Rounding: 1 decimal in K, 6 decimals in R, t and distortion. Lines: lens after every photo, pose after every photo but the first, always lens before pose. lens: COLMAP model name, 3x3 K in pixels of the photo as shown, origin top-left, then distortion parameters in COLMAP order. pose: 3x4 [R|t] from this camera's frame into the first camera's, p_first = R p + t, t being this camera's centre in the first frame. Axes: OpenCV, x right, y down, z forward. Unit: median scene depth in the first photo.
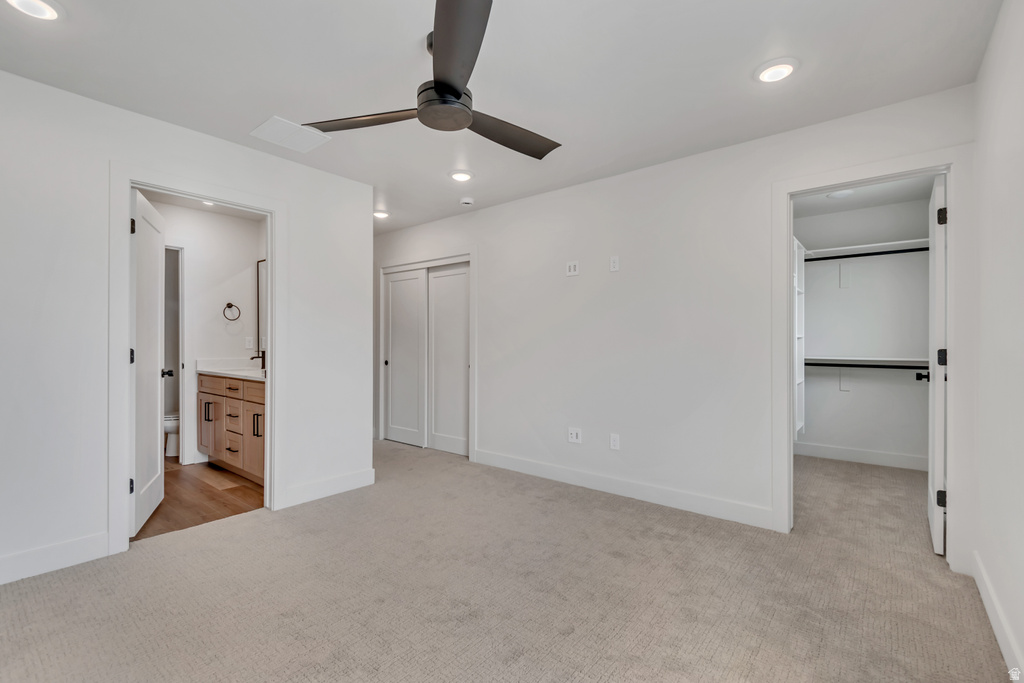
lens RADIAL K [[465.1, 0, 512.6], [0, 465.1, 344.1], [0, 0, 1]] dist [0.002416, 0.000018]
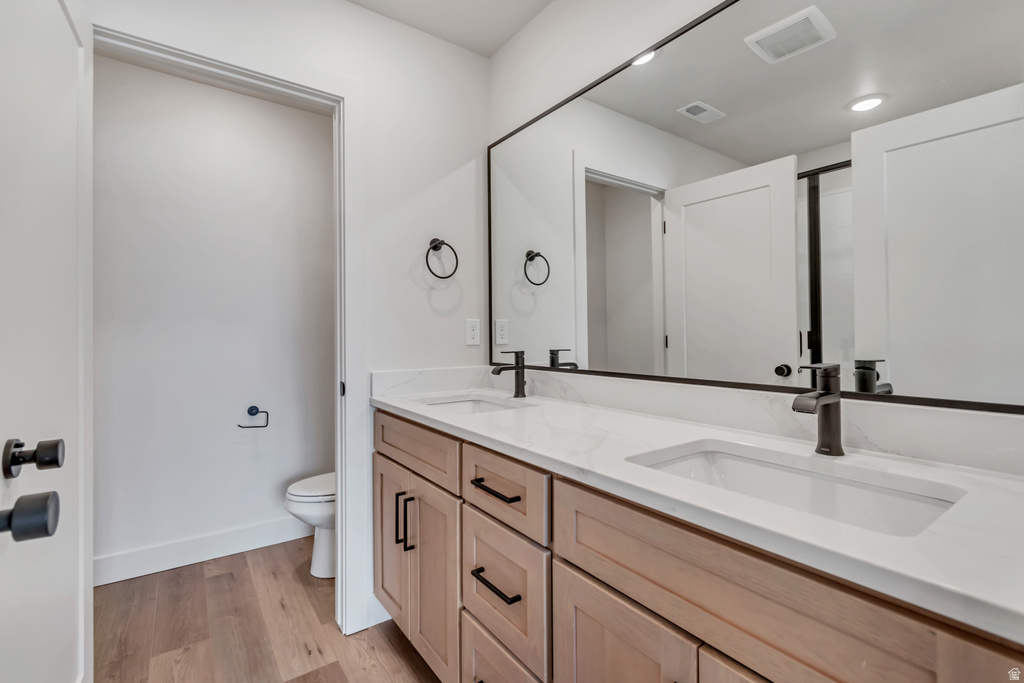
lens RADIAL K [[465.1, 0, 509.9], [0, 465.1, 338.1], [0, 0, 1]] dist [0.002416, 0.000018]
pose [[0.964391, -0.003685, -0.264455, -0.437955], [0.003191, 0.999992, -0.002298, 0.004187], [0.264461, 0.001373, 0.964395, 0.616682]]
